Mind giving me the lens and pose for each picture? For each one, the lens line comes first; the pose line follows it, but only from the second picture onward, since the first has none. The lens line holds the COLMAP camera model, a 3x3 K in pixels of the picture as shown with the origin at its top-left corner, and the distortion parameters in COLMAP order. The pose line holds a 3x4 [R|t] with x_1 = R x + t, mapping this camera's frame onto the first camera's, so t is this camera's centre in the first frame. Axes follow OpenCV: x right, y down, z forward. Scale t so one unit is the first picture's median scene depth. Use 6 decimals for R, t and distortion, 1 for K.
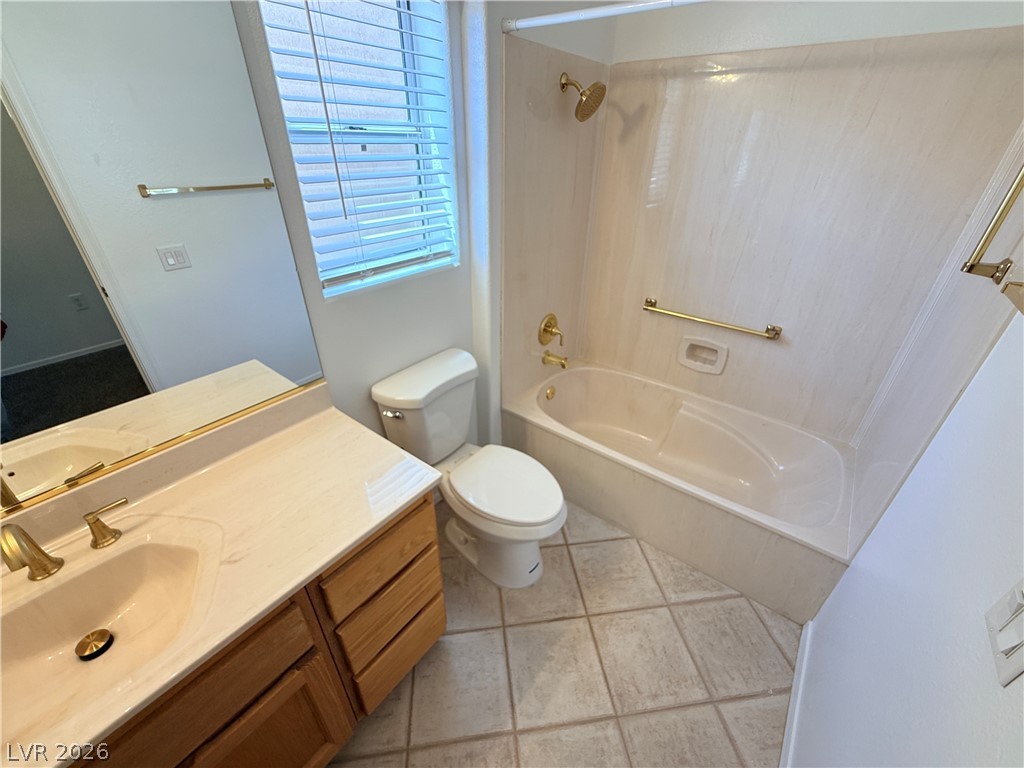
lens RADIAL K [[411.1, 0, 507.3], [0, 411.1, 383.2], [0, 0, 1]] dist [0.000003, 0.000420]
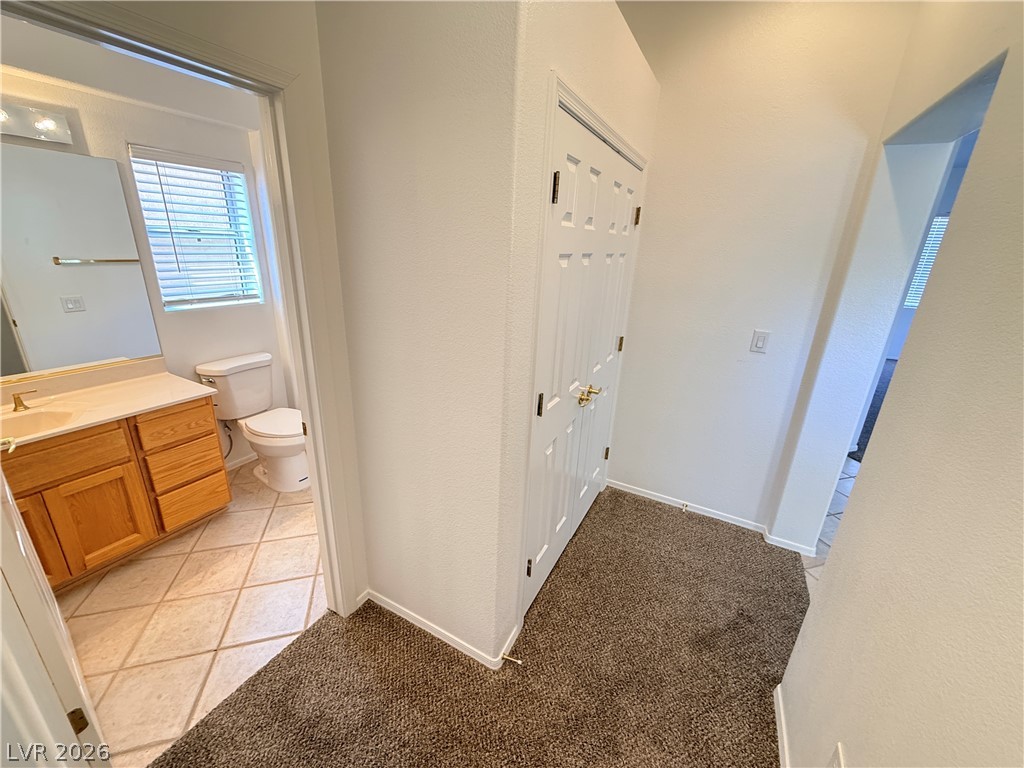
lens RADIAL K [[411.1, 0, 511.9], [0, 411.1, 384.7], [0, 0, 1]] dist [0.000003, 0.000420]
pose [[0.985517, -0.023685, 0.167916, 0.612169], [0.056135, 0.979937, -0.191239, 0.438723], [-0.160018, 0.197895, 0.967074, -0.780636]]
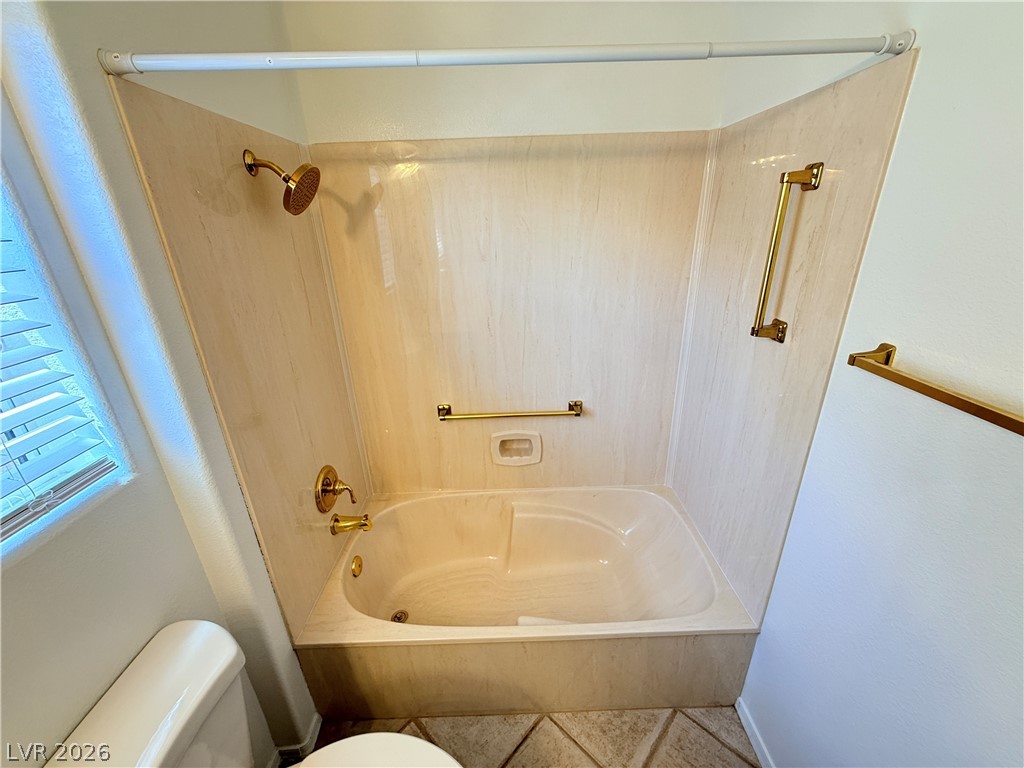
lens RADIAL K [[411.1, 0, 505.6], [0, 411.1, 383.4], [0, 0, 1]] dist [0.000003, 0.000420]
pose [[0.782513, -0.266198, 0.562861, -0.010882], [0.352801, 0.934438, -0.048549, -0.206419], [-0.513035, 0.236569, 0.825124, 0.303938]]
